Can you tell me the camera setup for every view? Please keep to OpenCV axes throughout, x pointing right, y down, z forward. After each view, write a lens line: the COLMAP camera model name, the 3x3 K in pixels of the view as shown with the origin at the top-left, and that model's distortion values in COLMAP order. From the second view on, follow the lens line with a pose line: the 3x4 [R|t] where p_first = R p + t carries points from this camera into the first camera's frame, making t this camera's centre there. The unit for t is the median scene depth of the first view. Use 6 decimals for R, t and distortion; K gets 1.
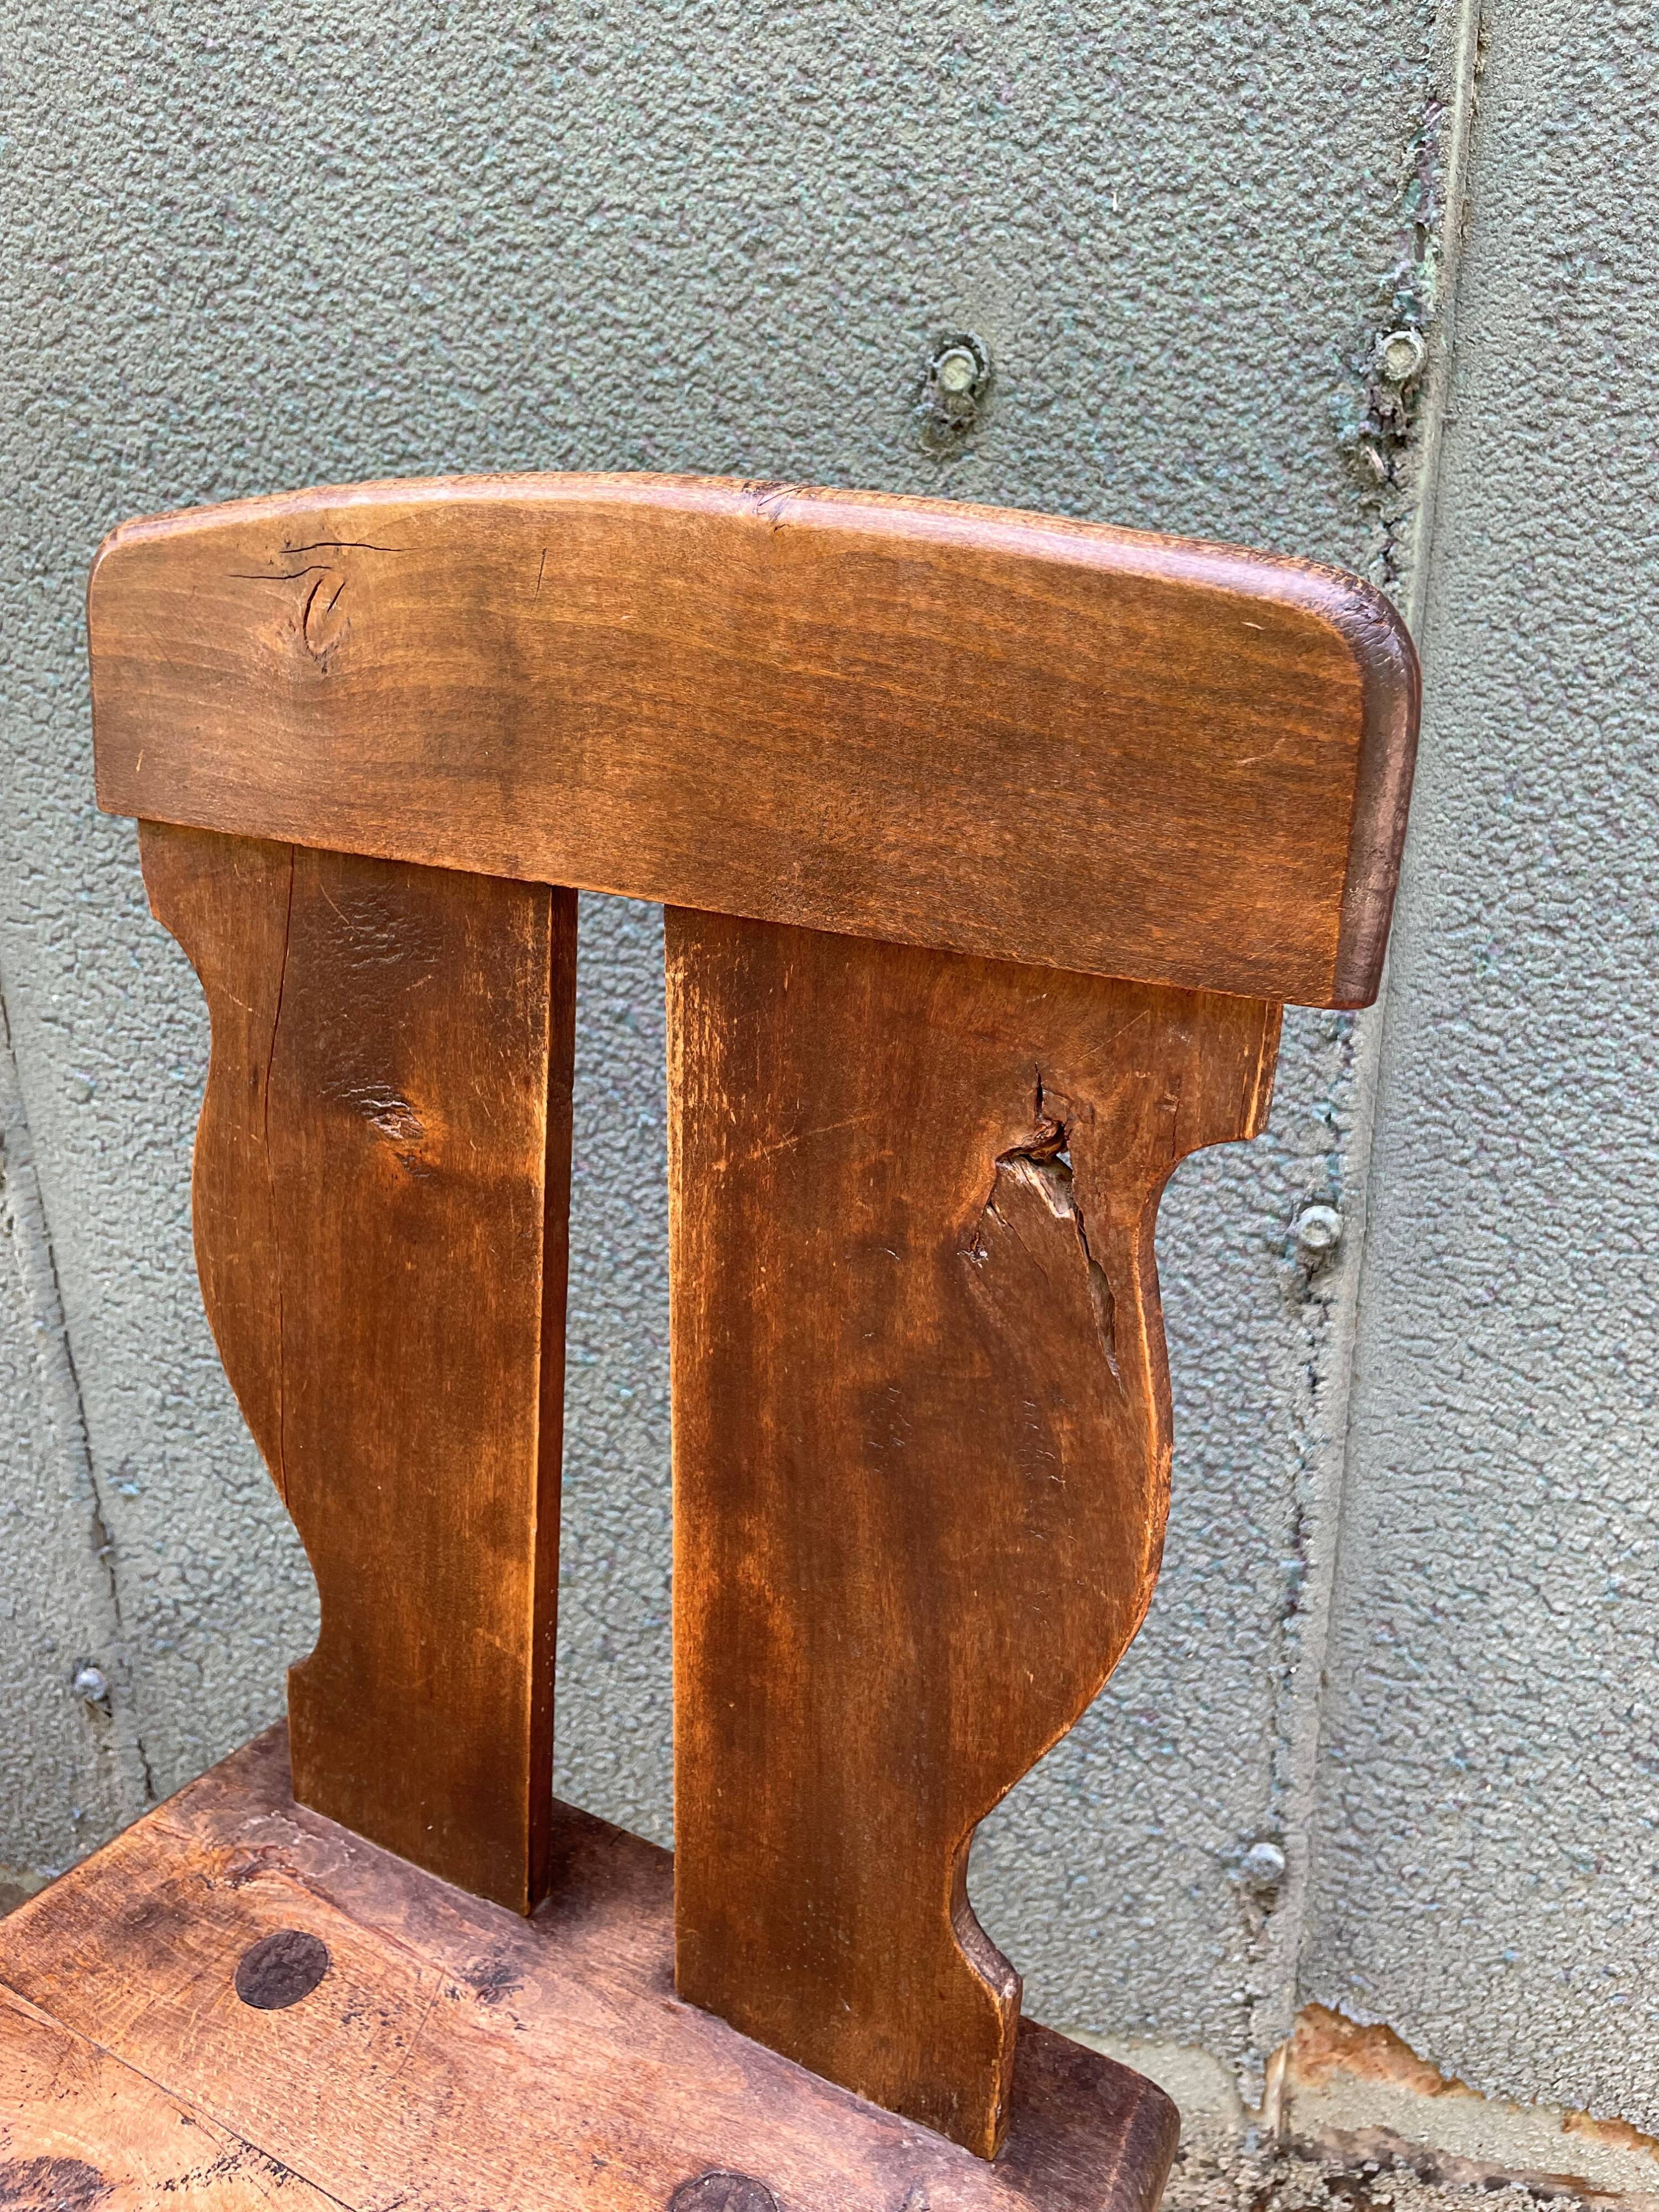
lens RADIAL K [[1698.0, 0, 859.2], [0, 1698.0, 1101.0], [0, 0, 1]] dist [0.077402, -0.112842]
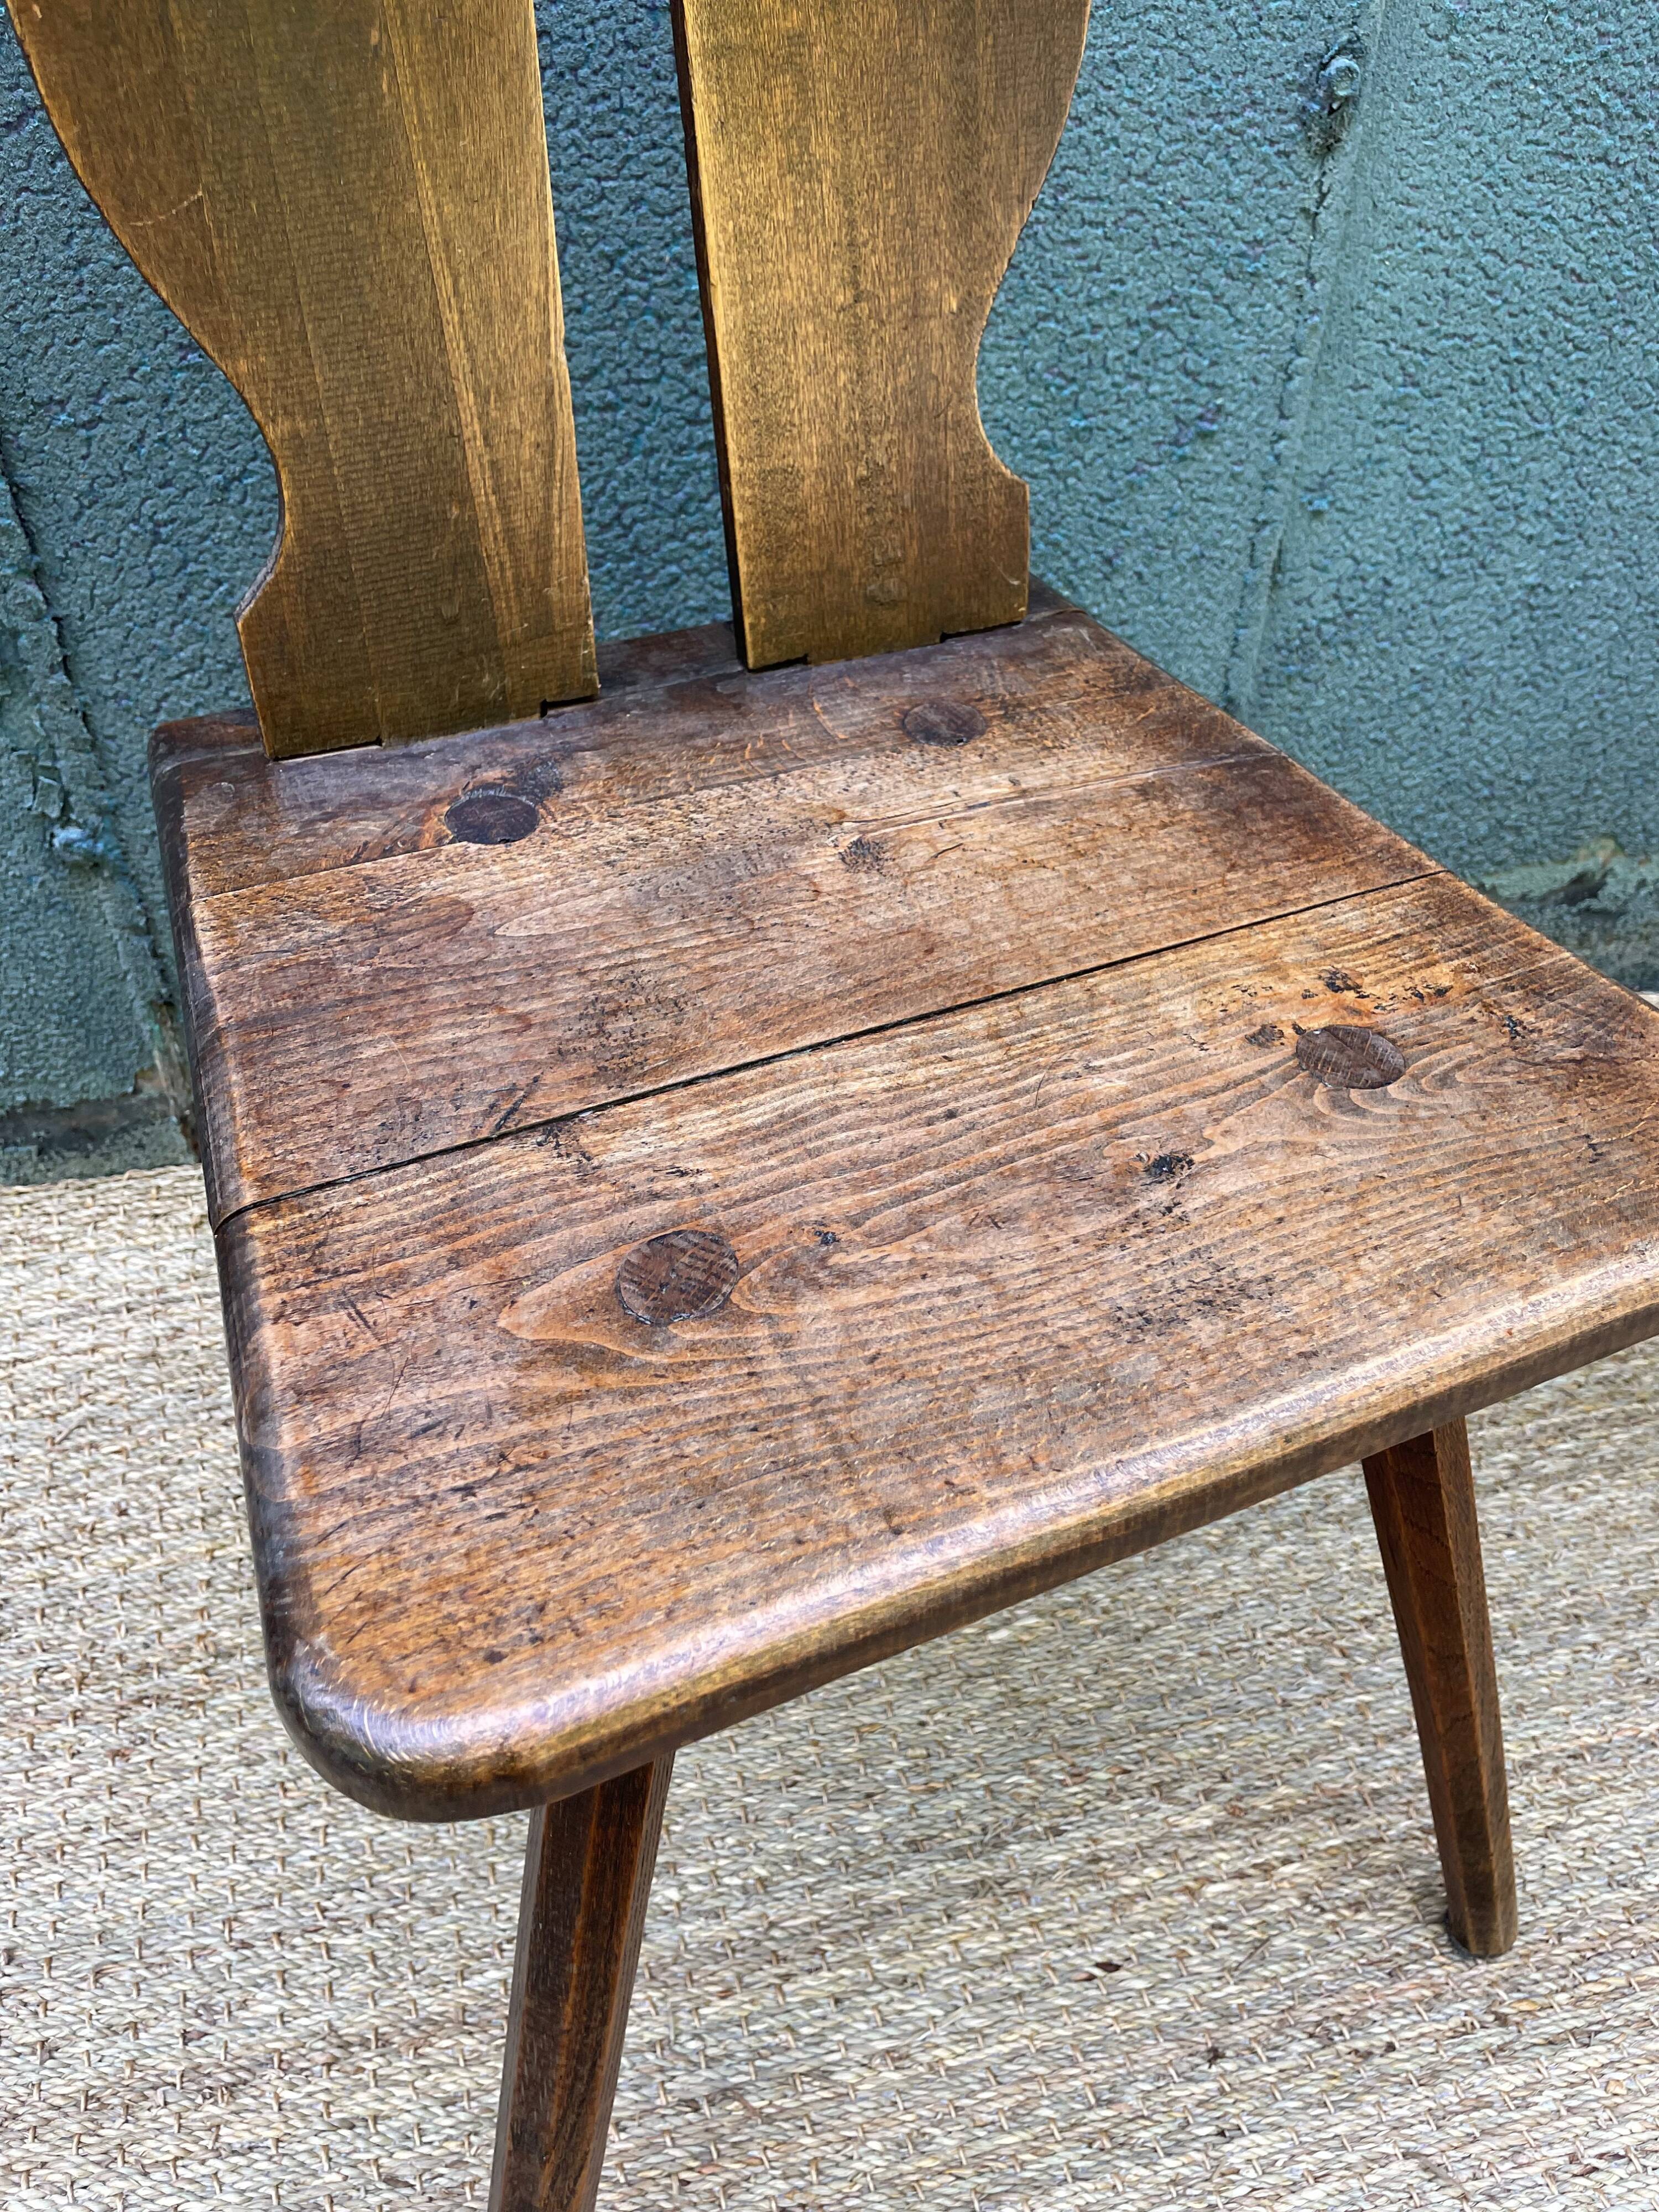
lens RADIAL K [[1697.9, 0, 858.7], [0, 1697.9, 1132.5], [0, 0, 1]] dist [0.081658, -0.119976]
pose [[0.885467, -0.278518, 0.371988, -1.556689], [0.119378, 0.909957, 0.397148, 0.168718], [-0.449107, -0.307255, 0.838986, 0.188970]]
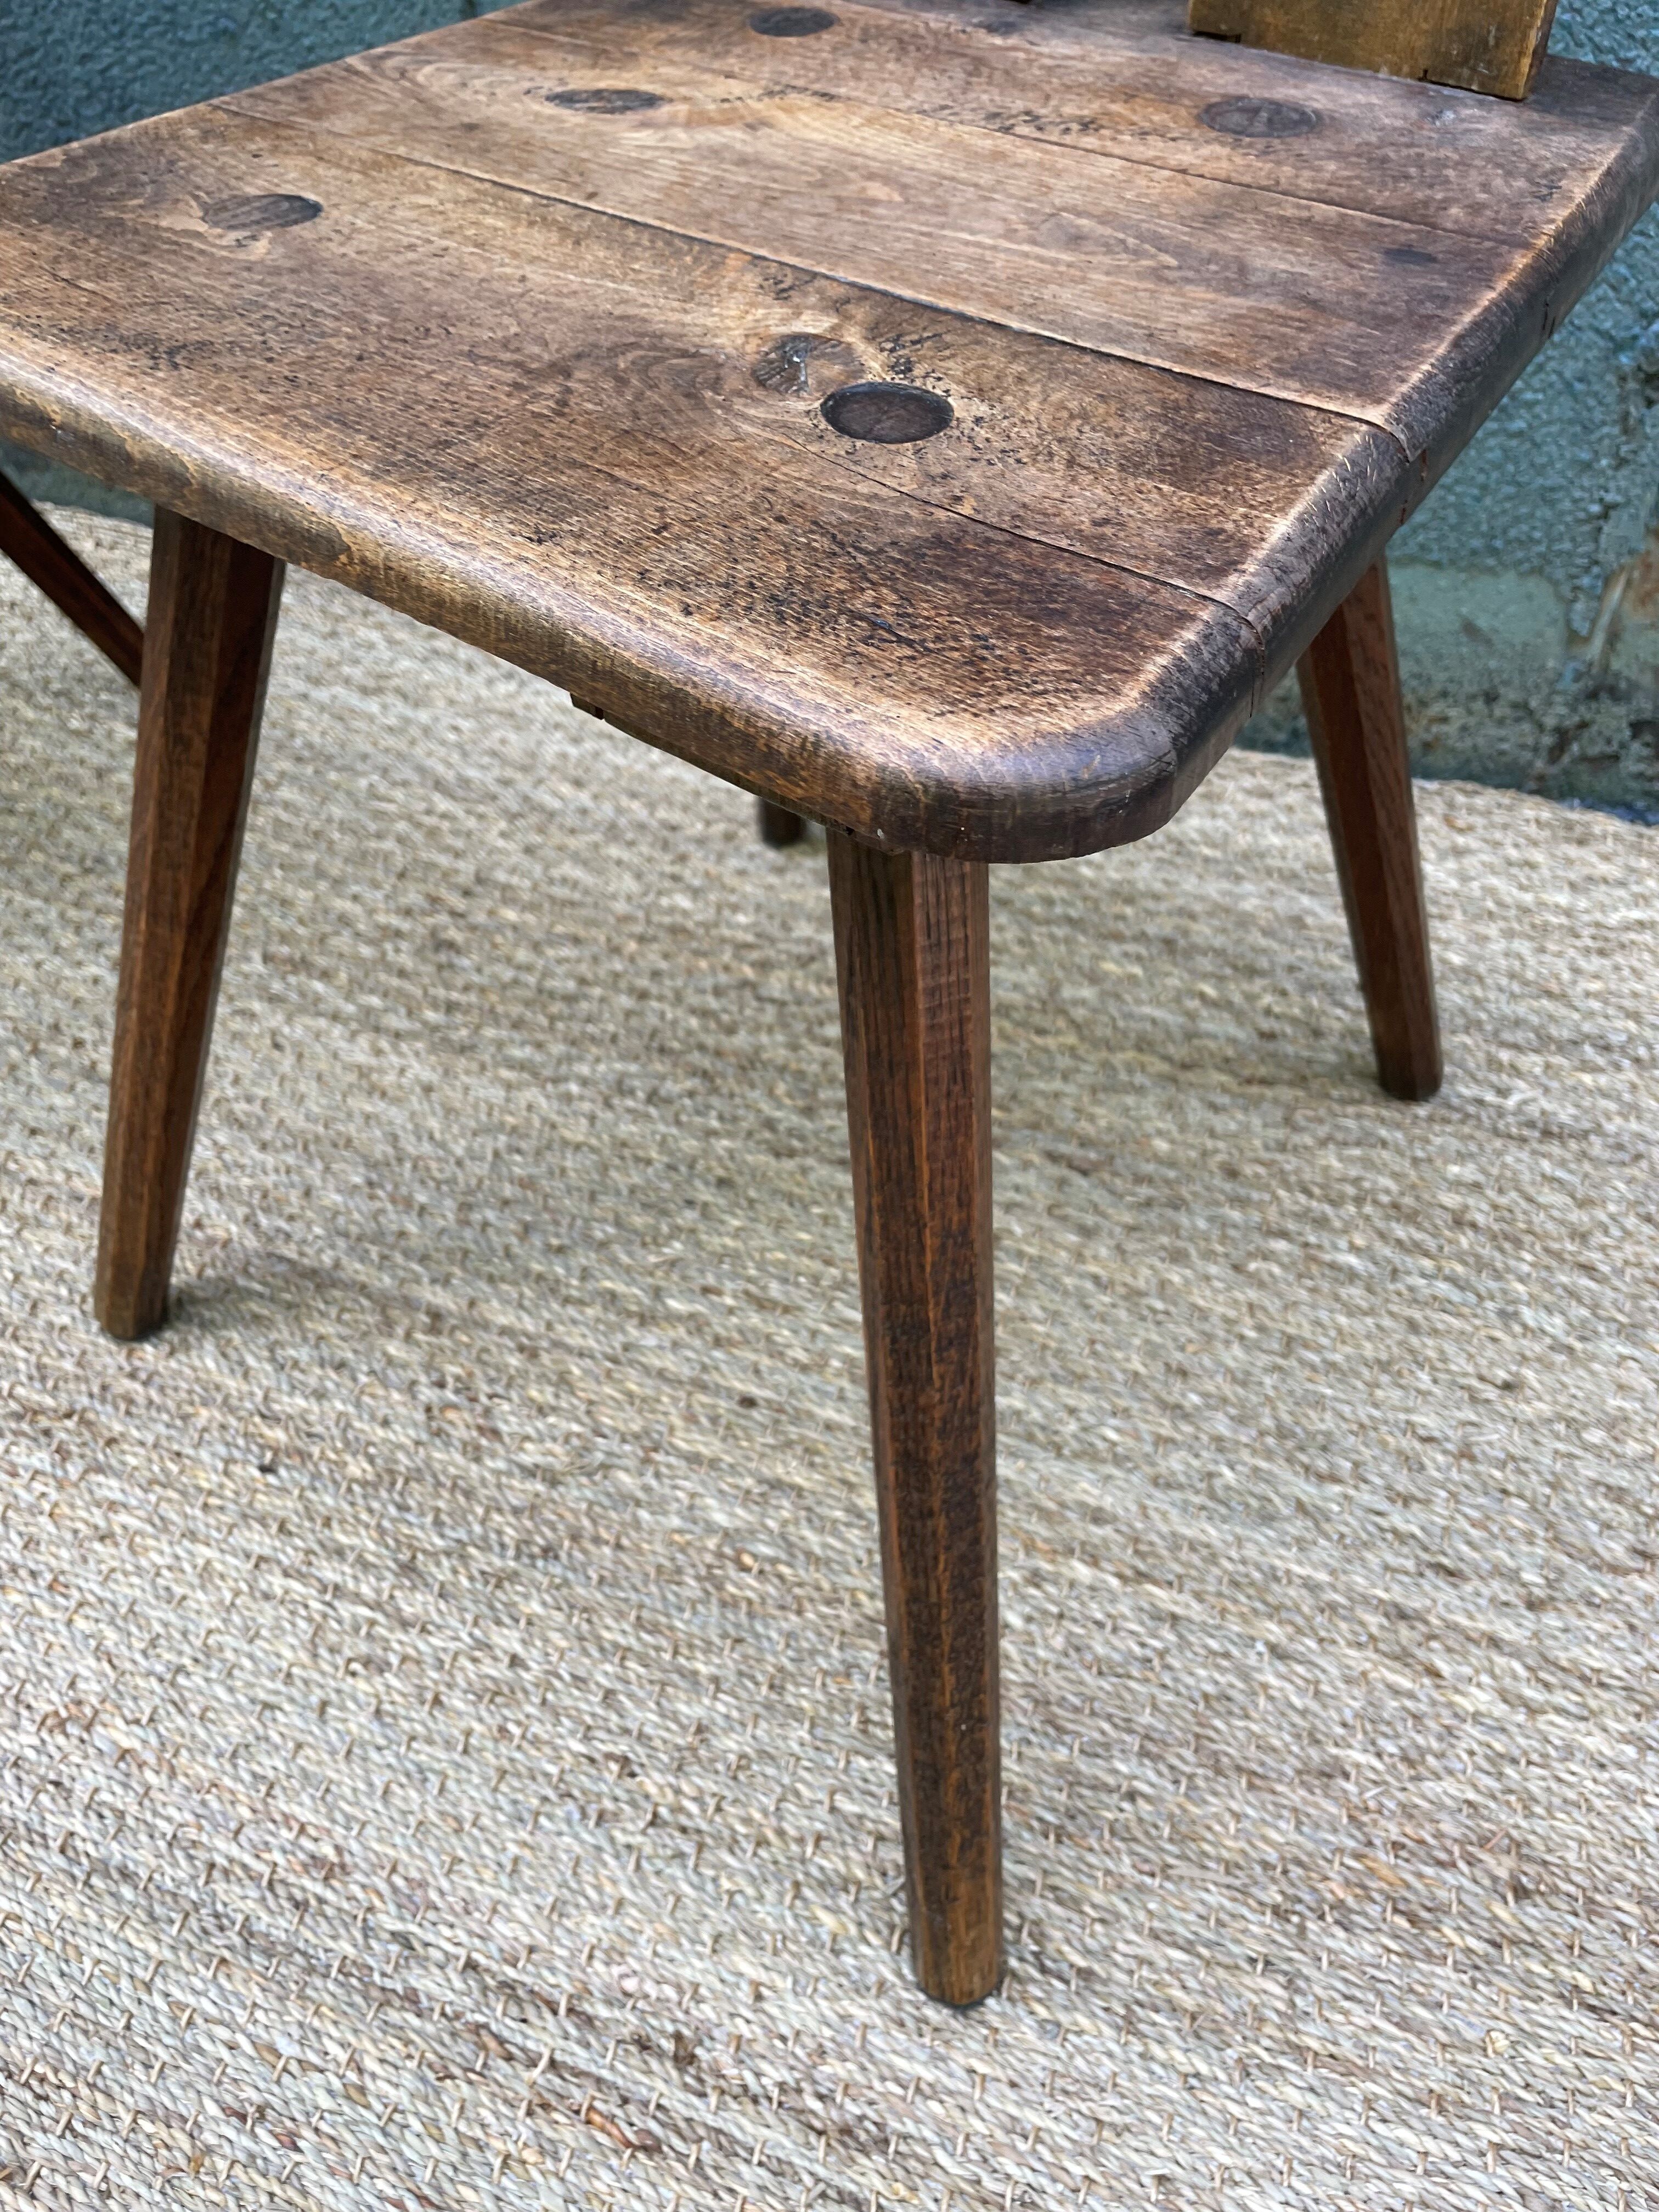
lens RADIAL K [[1698.0, 0, 838.0], [0, 1698.0, 1108.2], [0, 0, 1]] dist [0.077402, -0.112842]
pose [[0.992502, 0.078191, -0.093947, -0.129106], [-0.029045, 0.897475, 0.440107, 0.507277], [0.118727, -0.434079, 0.893017, -0.154822]]
